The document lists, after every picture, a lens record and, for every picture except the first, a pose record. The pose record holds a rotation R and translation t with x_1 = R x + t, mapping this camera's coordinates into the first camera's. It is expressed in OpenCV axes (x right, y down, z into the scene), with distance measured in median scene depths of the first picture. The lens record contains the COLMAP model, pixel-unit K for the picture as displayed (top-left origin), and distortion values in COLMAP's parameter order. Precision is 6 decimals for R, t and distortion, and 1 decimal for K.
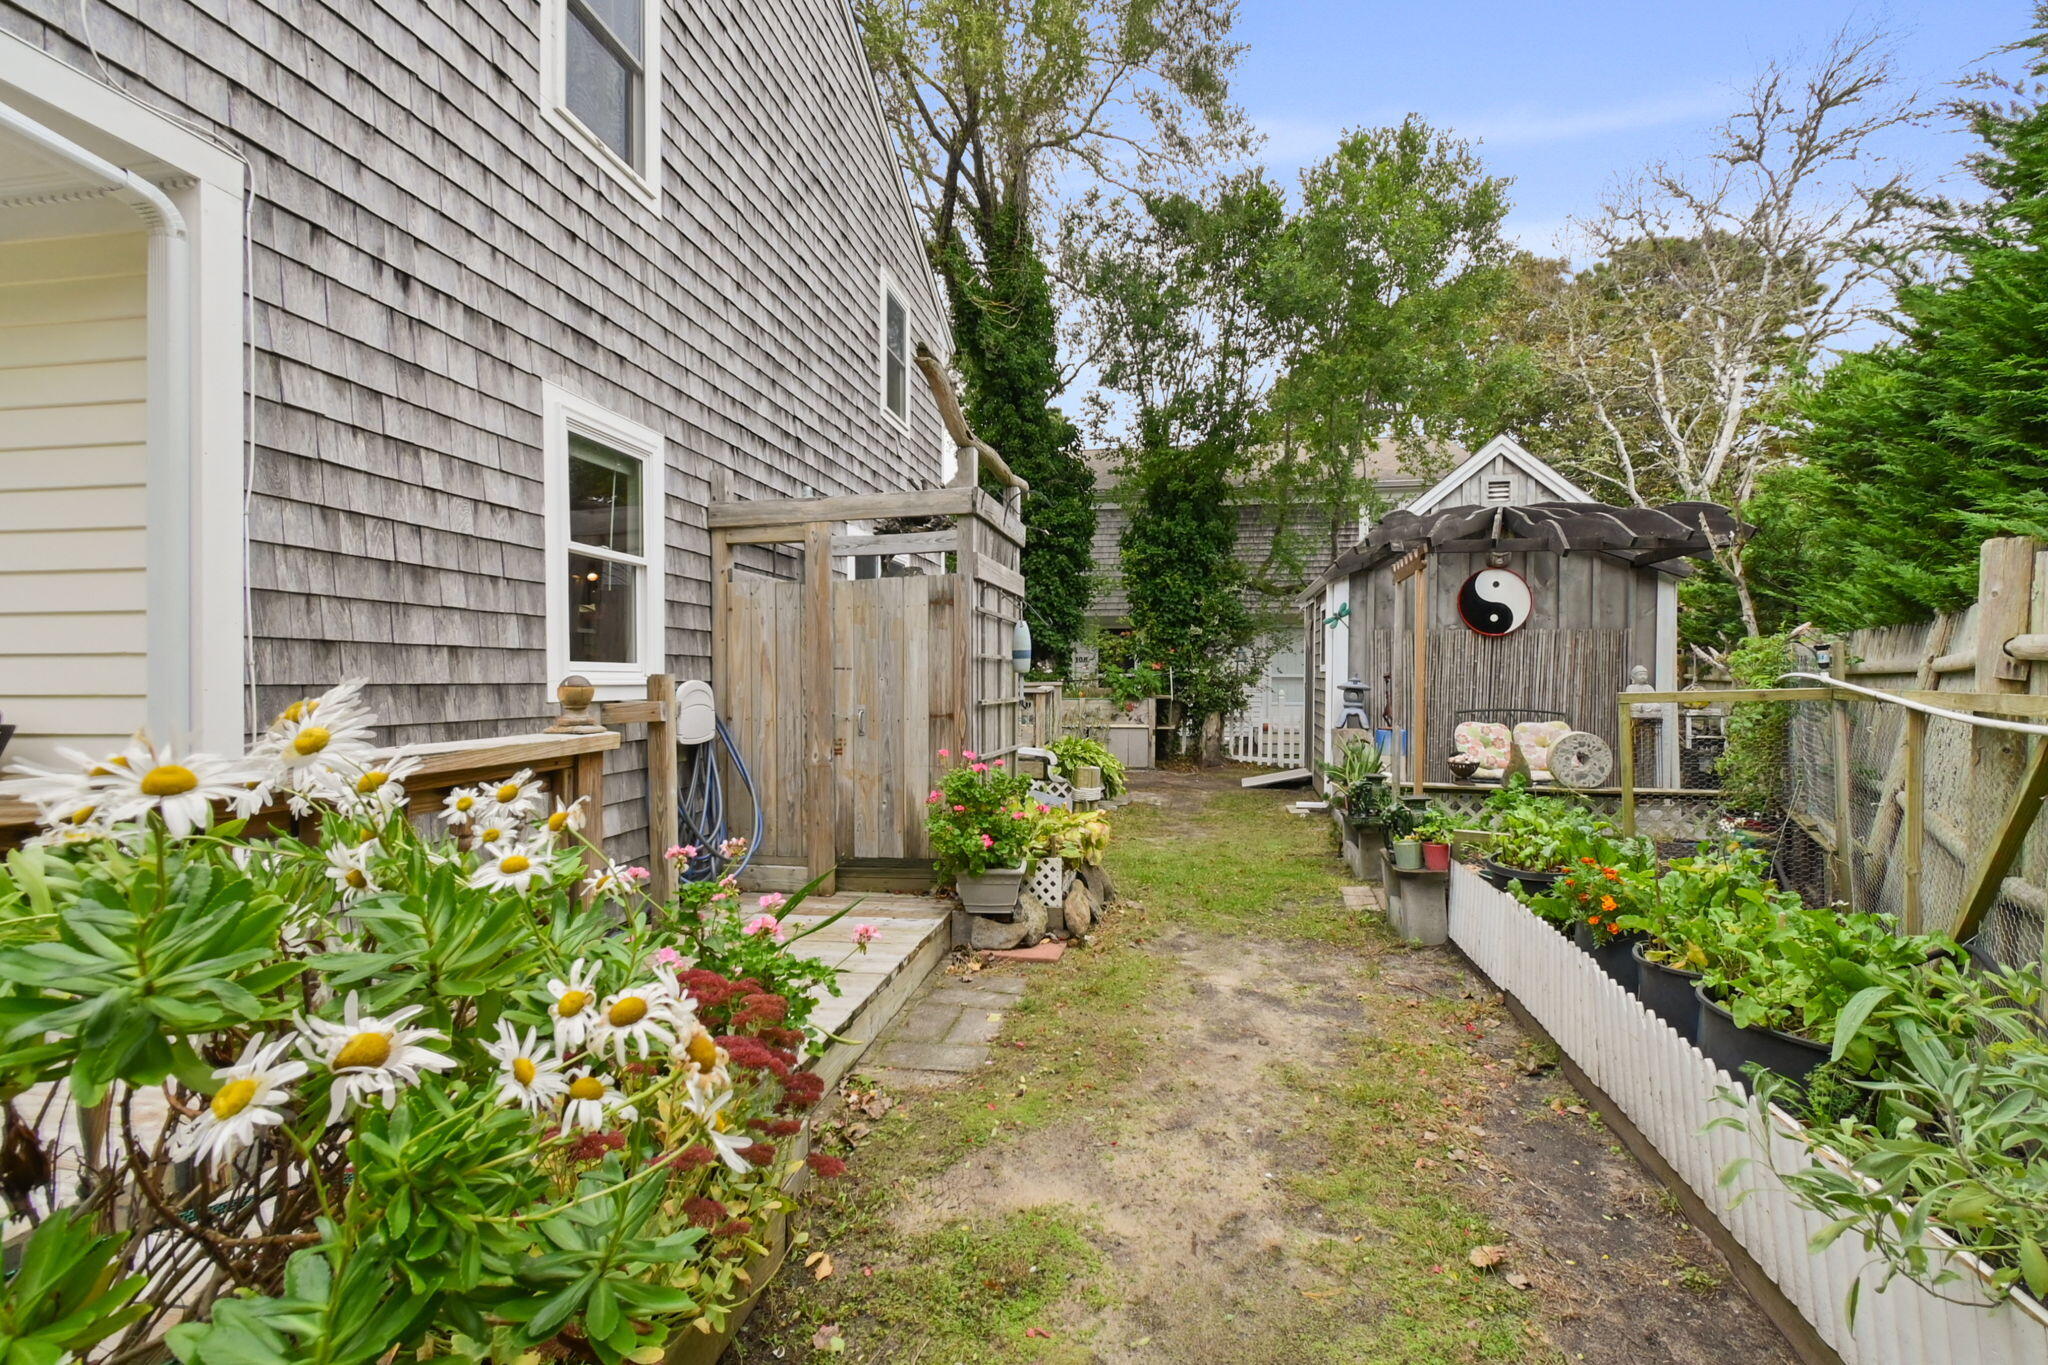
lens RADIAL K [[912.7, 0, 1025.0], [0, 912.7, 688.8], [0, 0, 1]] dist [0.001378, -0.004026]
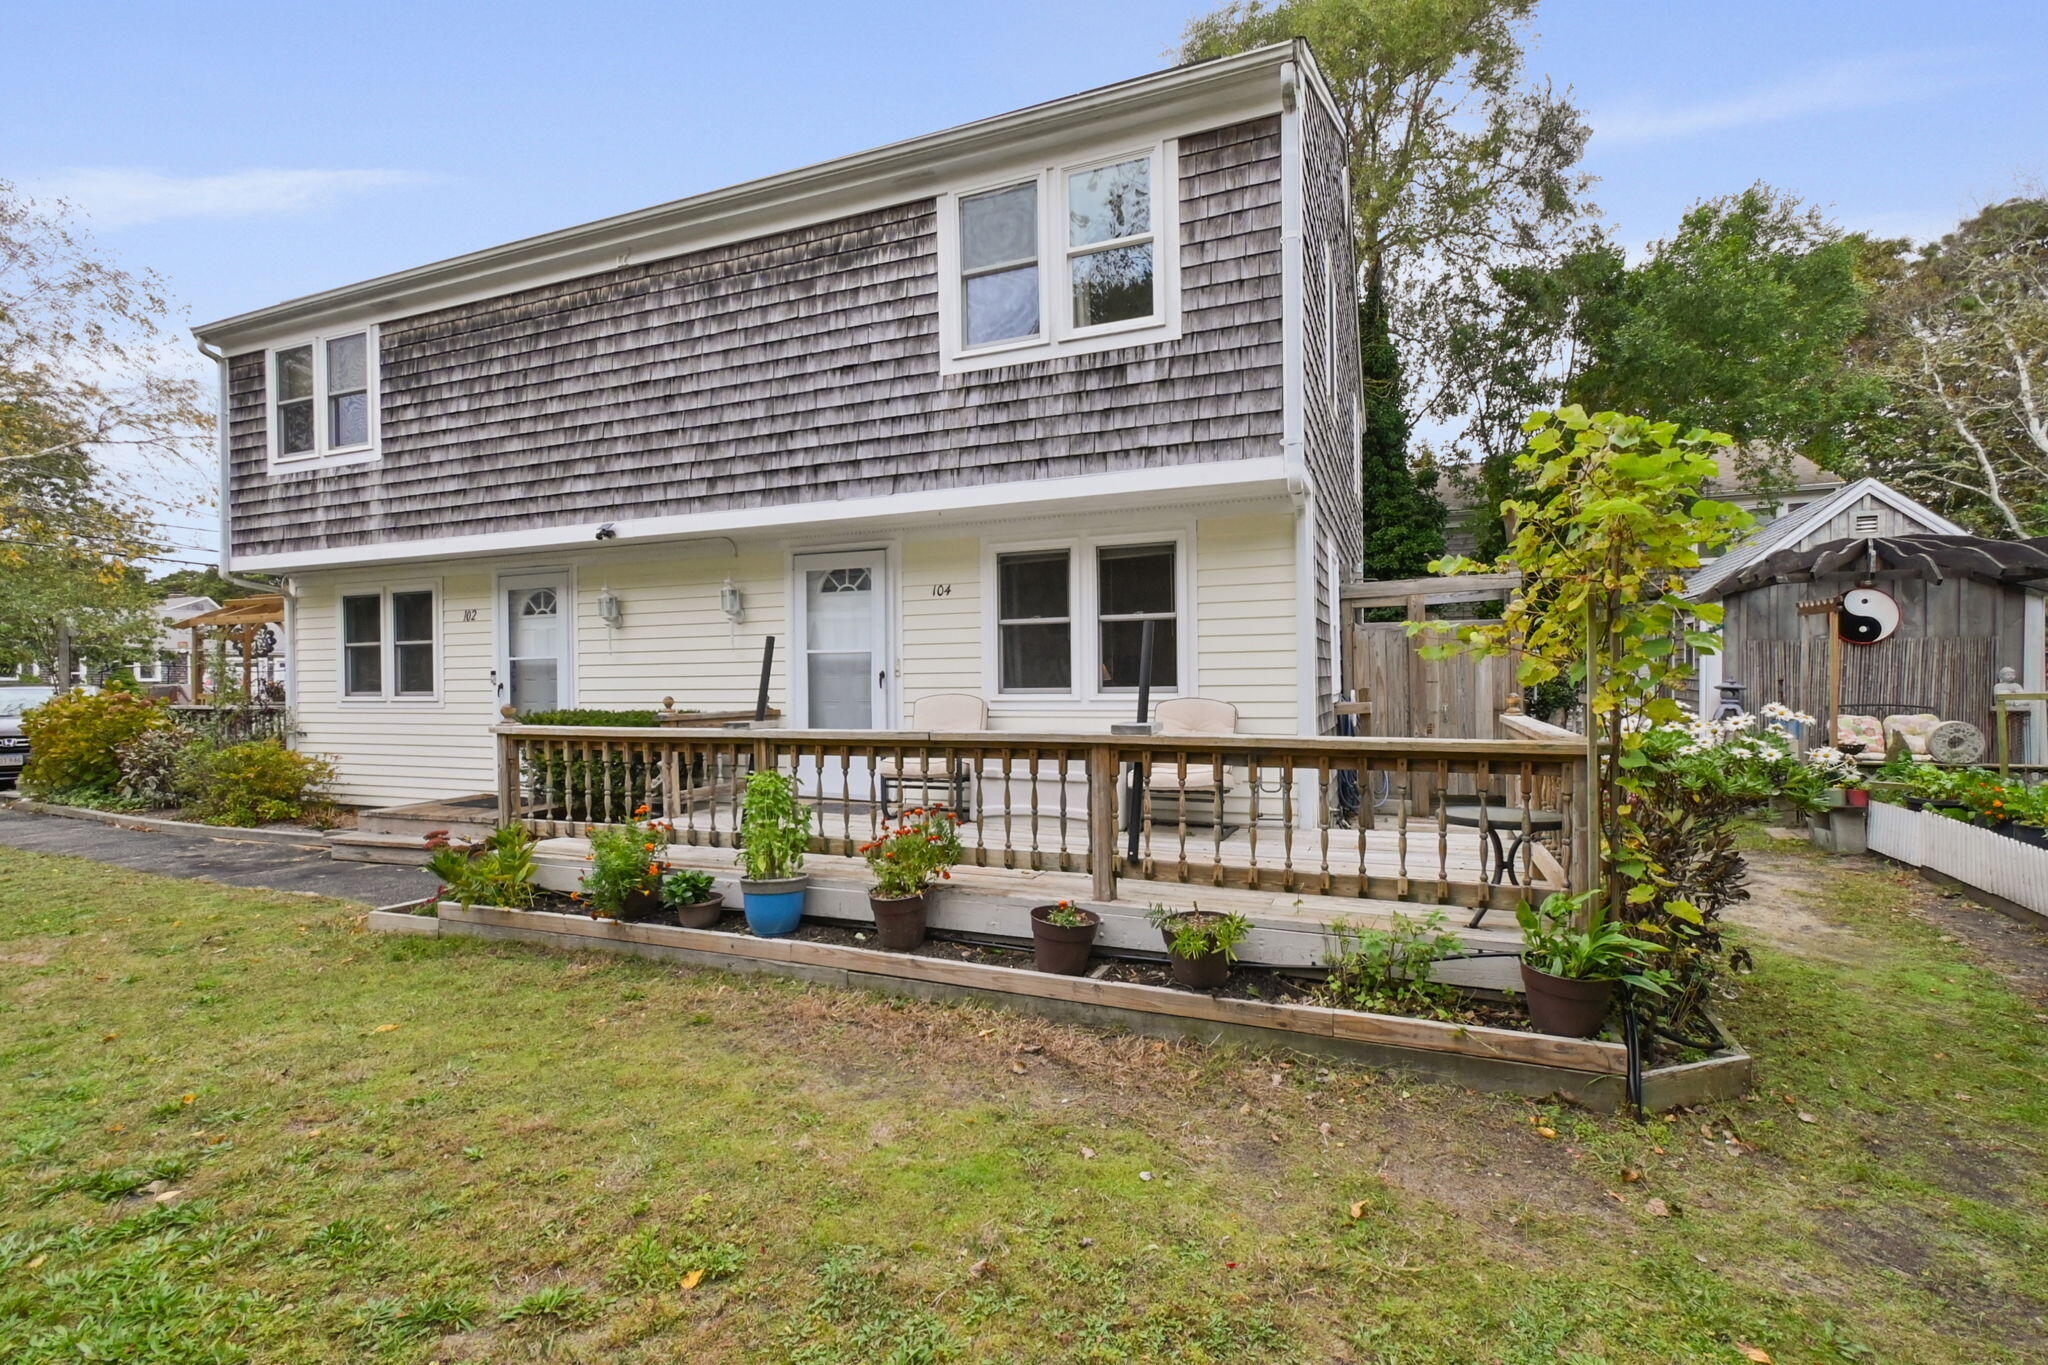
lens RADIAL K [[912.7, 0, 1025.0], [0, 912.7, 688.8], [0, 0, 1]] dist [0.001378, -0.004026]
pose [[0.974336, -0.007474, -0.224974, -0.301052], [0.008438, 0.999959, 0.003327, -0.011702], [0.224940, -0.005140, 0.974359, -0.433021]]
